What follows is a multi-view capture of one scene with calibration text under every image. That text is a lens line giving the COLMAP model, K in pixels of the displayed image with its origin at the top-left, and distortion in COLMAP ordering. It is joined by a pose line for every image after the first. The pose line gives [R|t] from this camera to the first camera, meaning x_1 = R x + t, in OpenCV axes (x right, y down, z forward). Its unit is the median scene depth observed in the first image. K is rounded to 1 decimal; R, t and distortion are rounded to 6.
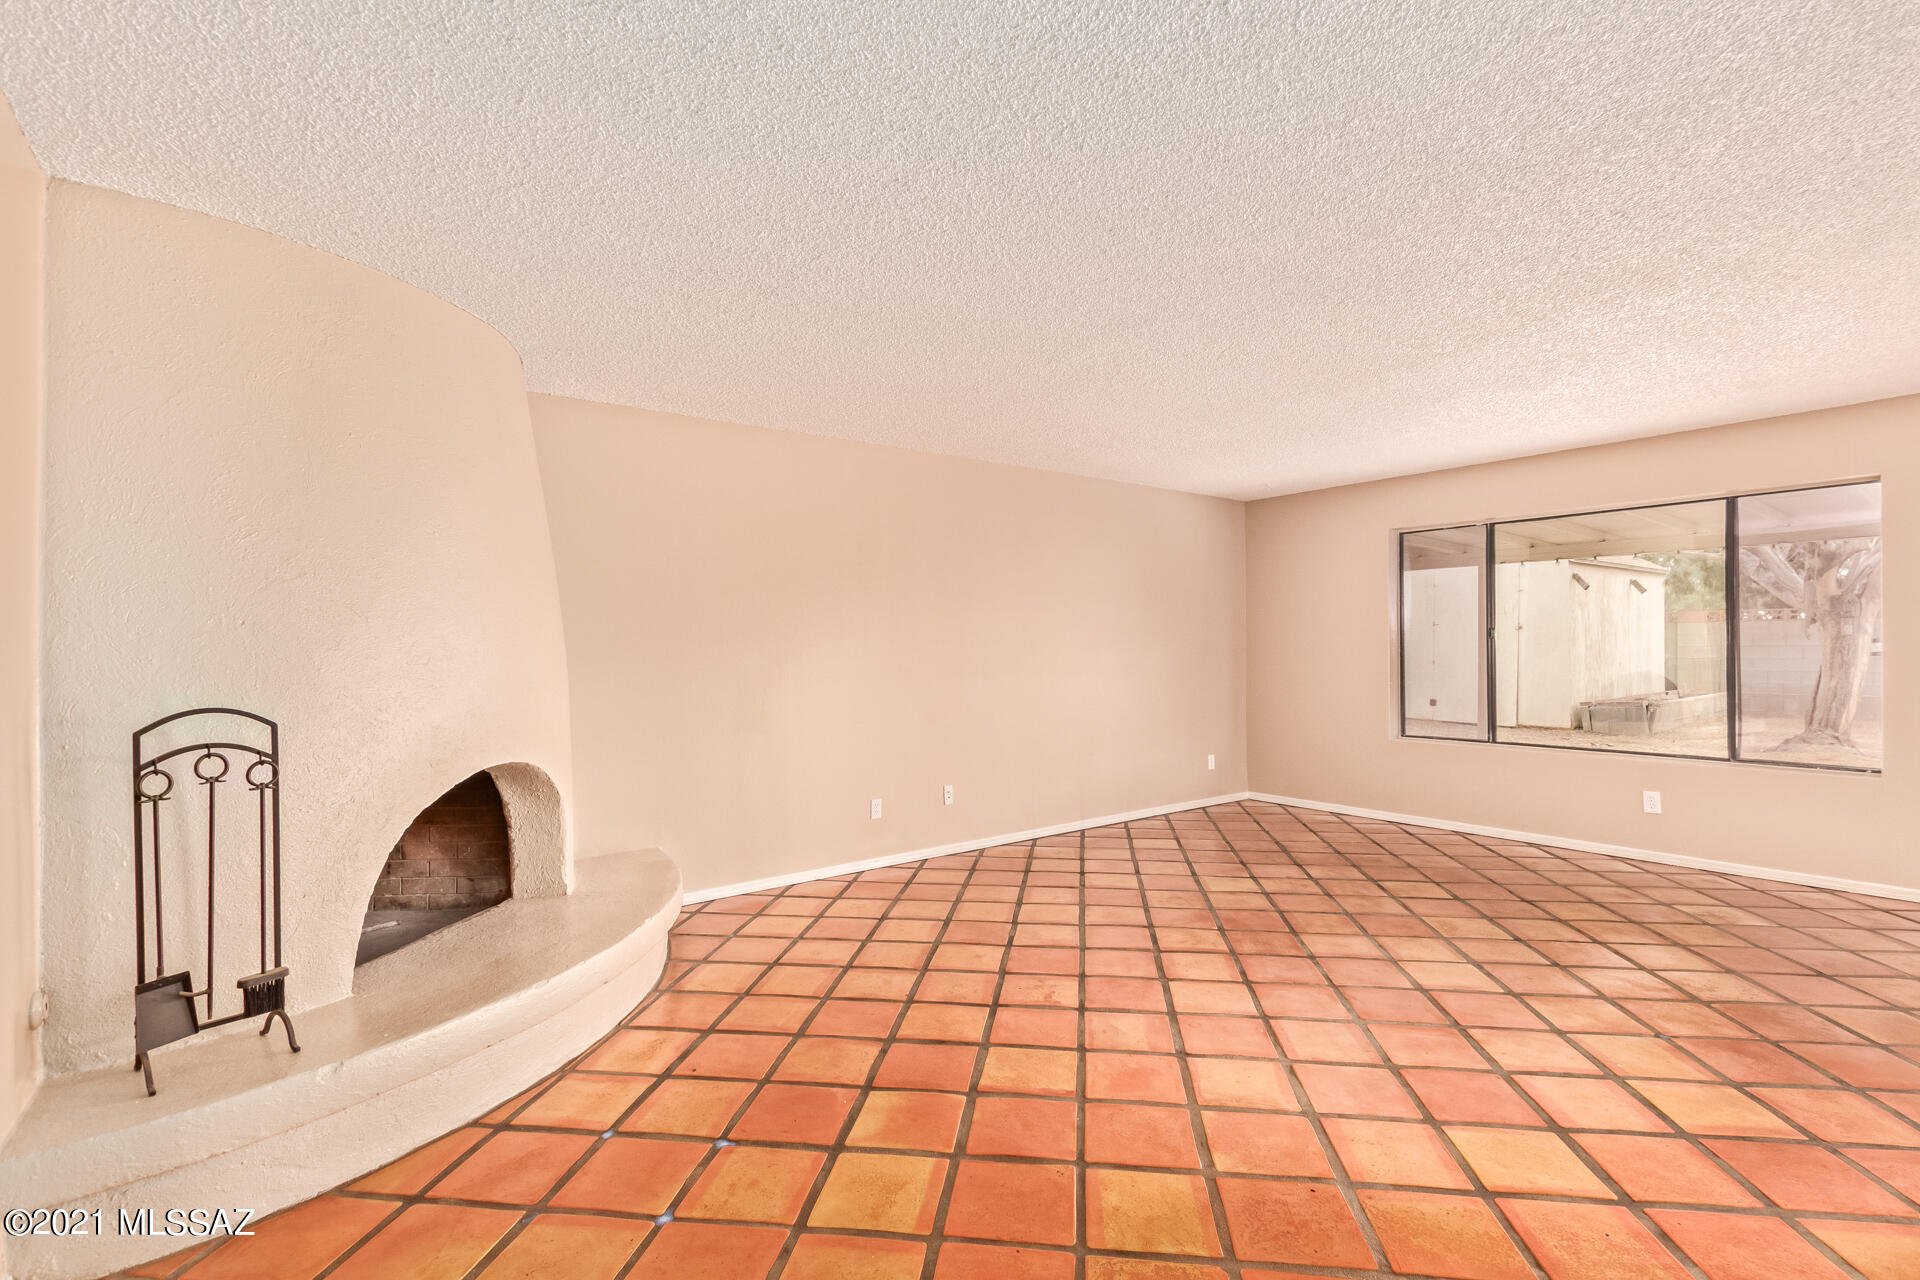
lens RADIAL K [[874.2, 0, 962.8], [0, 874.2, 649.6], [0, 0, 1]] dist [0.002301, -0.000370]
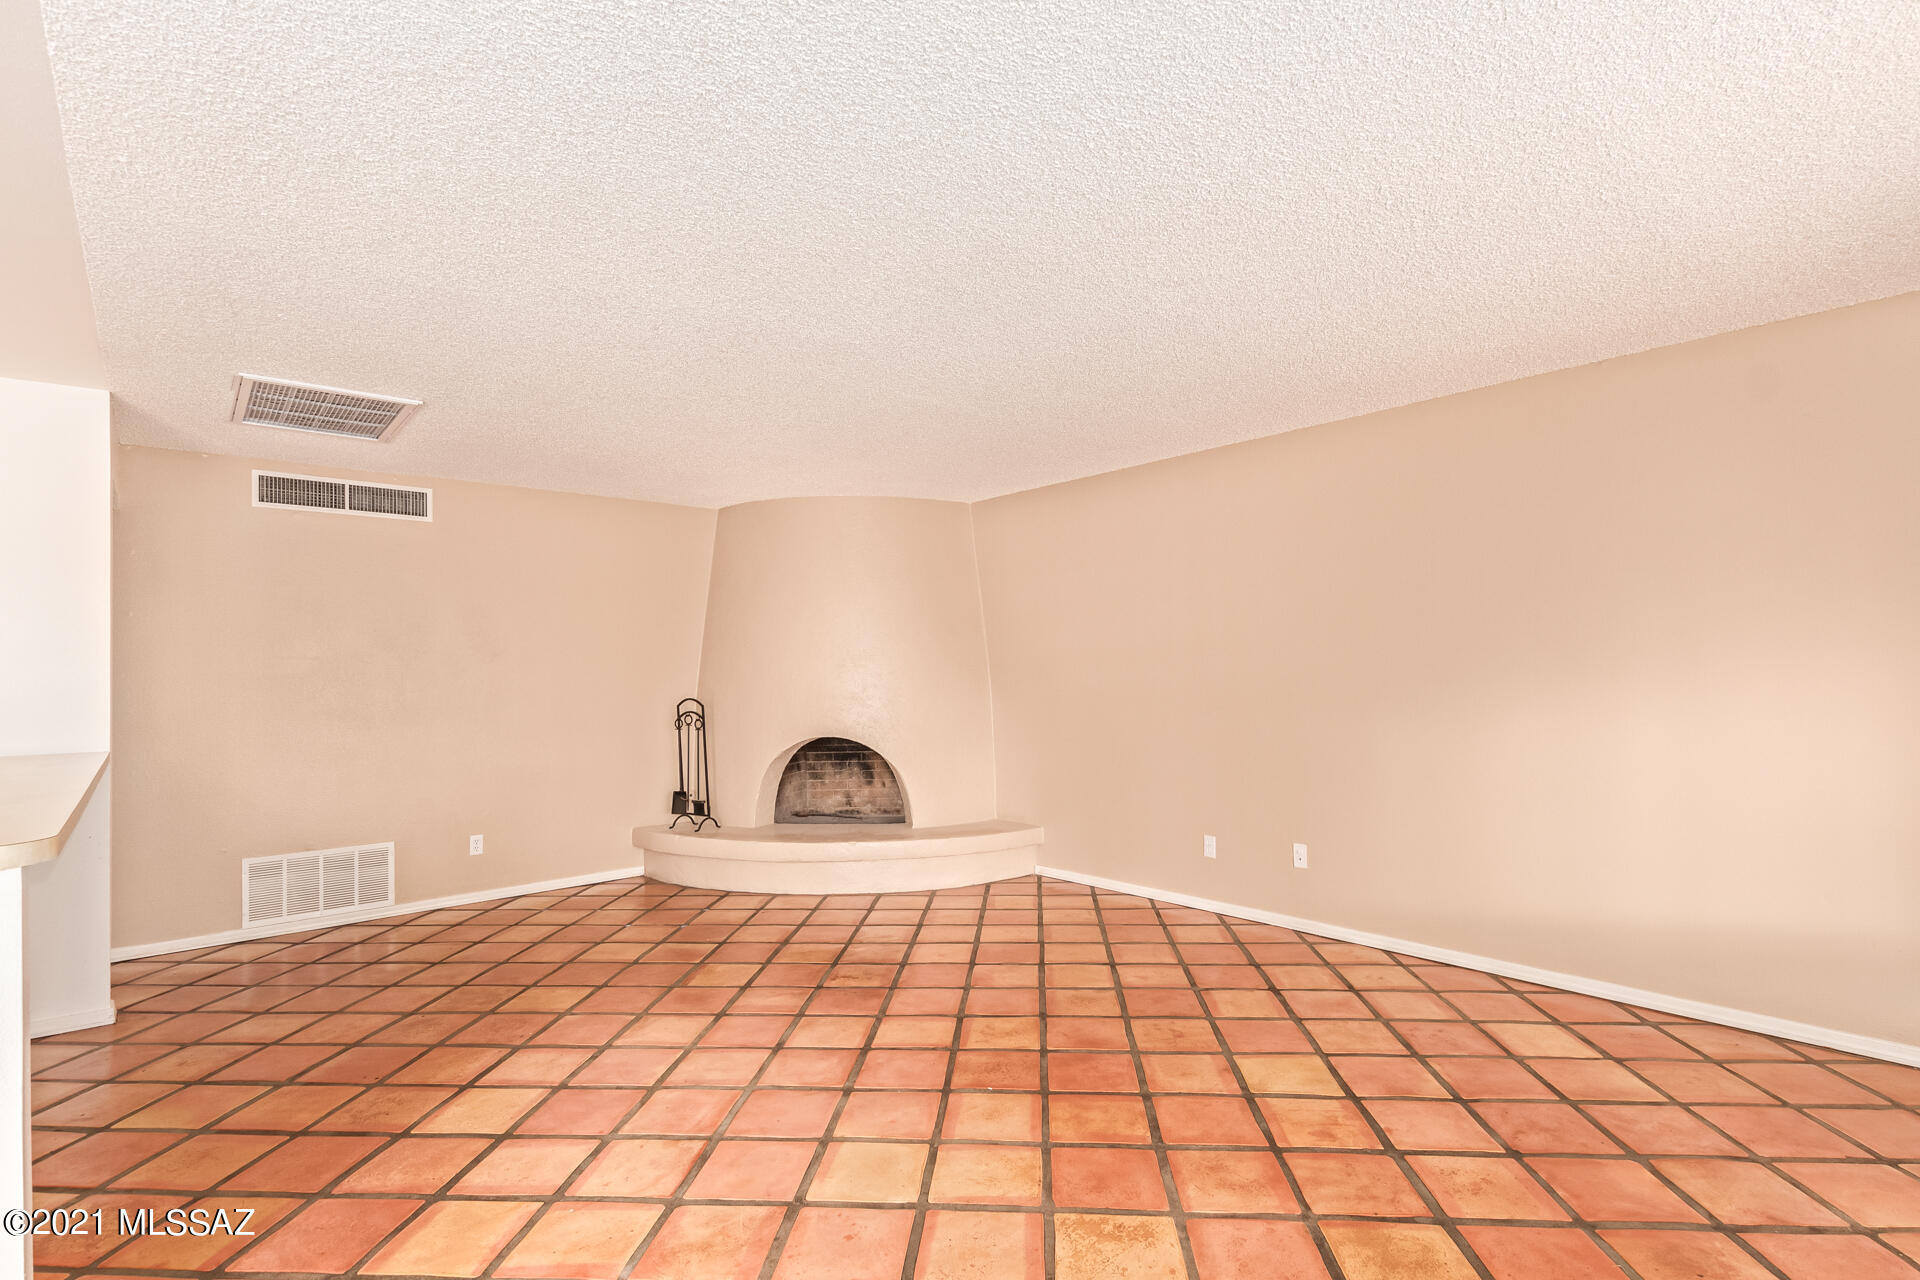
lens RADIAL K [[932.1, 0, 970.5], [0, 932.1, 651.2], [0, 0, 1]] dist [0.019701, -0.008831]
pose [[0.062647, -0.008863, -0.997996, 1.541146], [0.014163, 0.999868, -0.007990, -0.031623], [0.997935, -0.013634, 0.062764, 1.234775]]
